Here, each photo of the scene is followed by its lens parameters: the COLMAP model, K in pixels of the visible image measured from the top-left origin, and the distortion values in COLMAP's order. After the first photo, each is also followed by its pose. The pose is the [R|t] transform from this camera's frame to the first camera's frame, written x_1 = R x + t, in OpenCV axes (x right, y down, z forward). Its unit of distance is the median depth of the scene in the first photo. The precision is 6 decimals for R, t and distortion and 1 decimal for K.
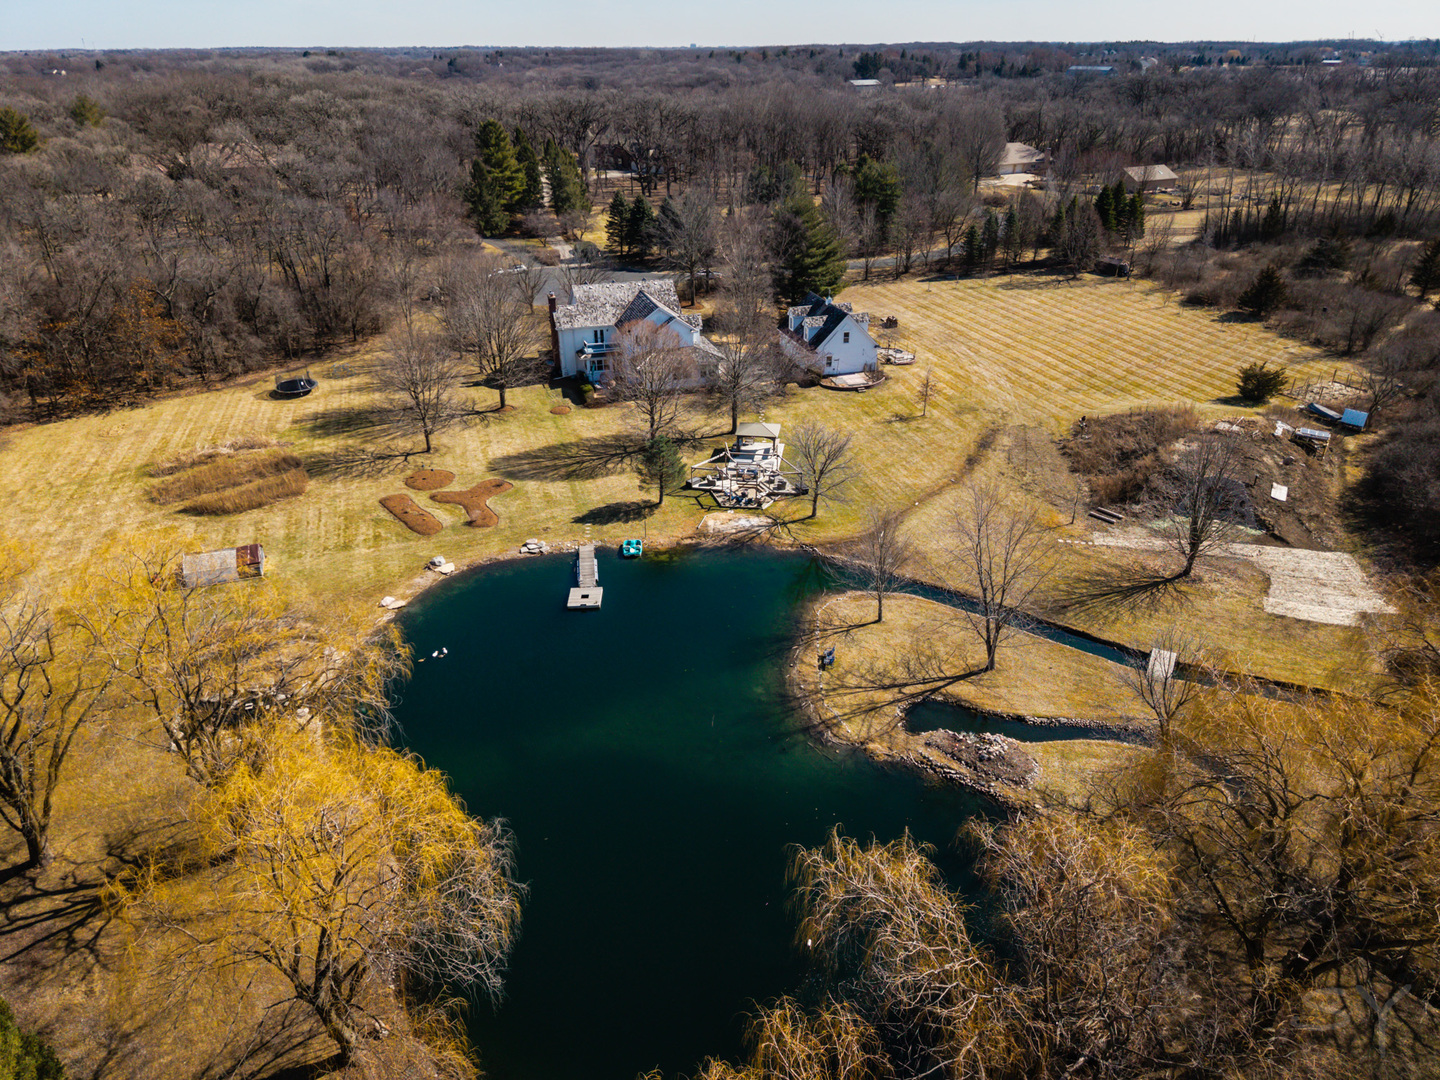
lens RADIAL K [[972.9, 0, 725.1], [0, 972.9, 549.8], [0, 0, 1]] dist [0.005394, -0.017592]
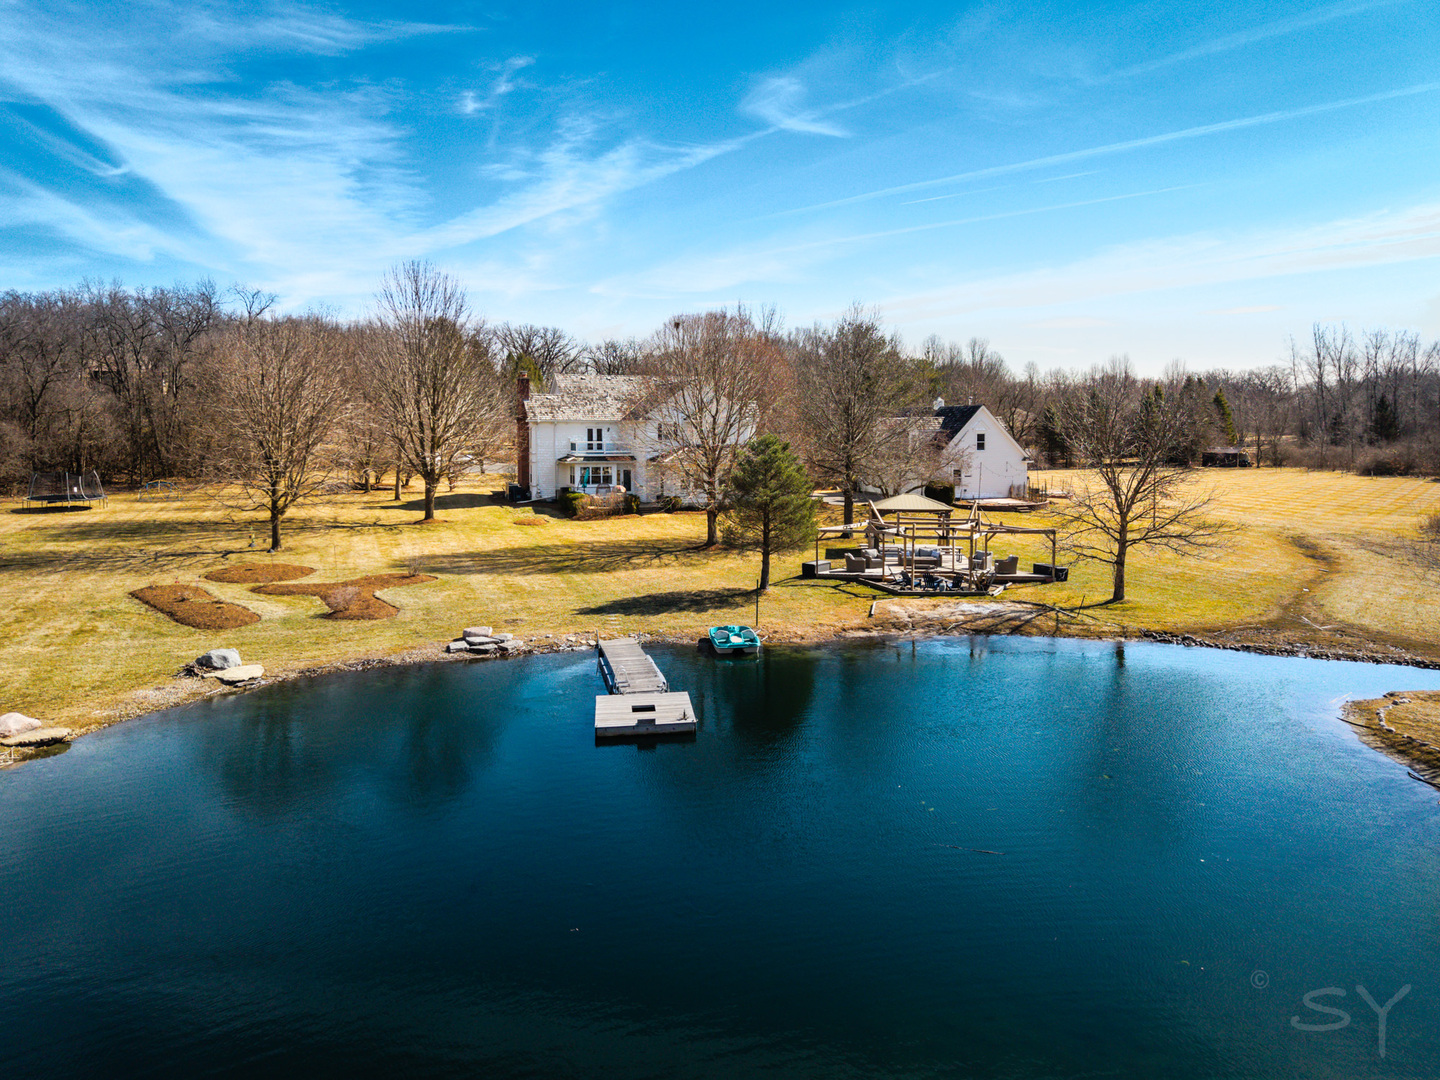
lens RADIAL K [[972.9, 0, 717.1], [0, 972.9, 483.9], [0, 0, 1]] dist [0.005394, -0.017592]
pose [[0.997725, 0.000924, 0.067414, -0.107073], [0.028378, 0.901257, -0.432355, 0.093155], [-0.061157, 0.433284, 0.899180, 0.508626]]
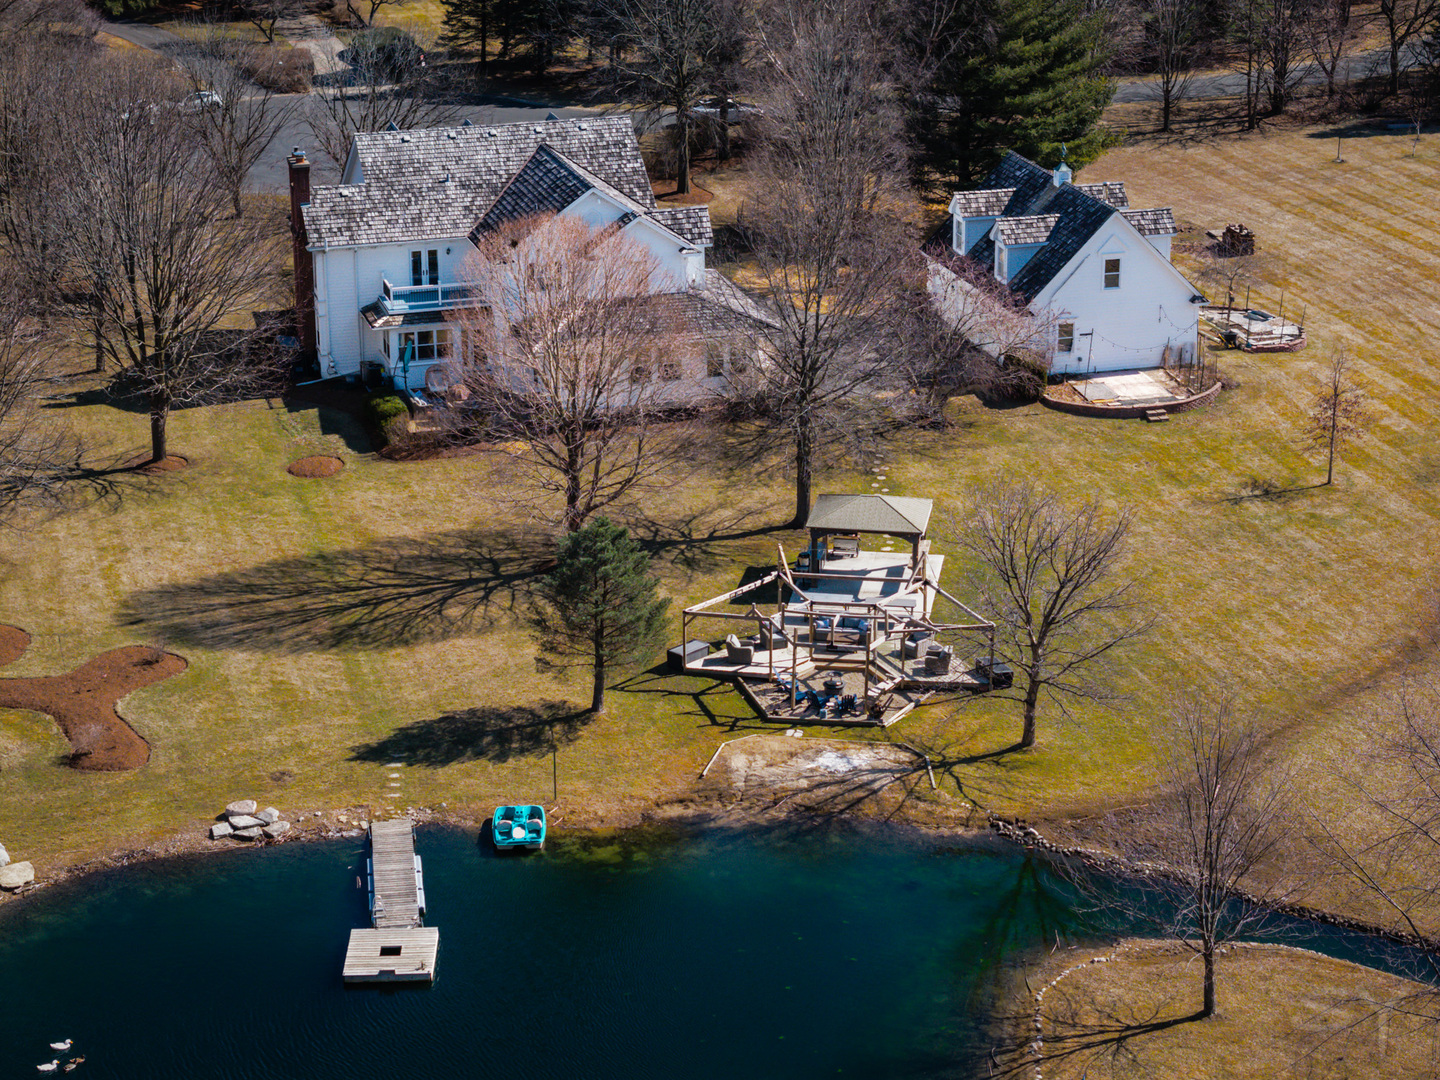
lens RADIAL K [[2953.5, 0, 722.8], [0, 2953.5, 541.7], [0, 0, 1]] dist [-0.266778, 0.000000]
pose [[0.999906, 0.002769, -0.013412, -0.005196], [-0.004613, 0.990219, -0.139447, 0.036960], [0.012895, 0.139496, 0.990139, -0.070569]]
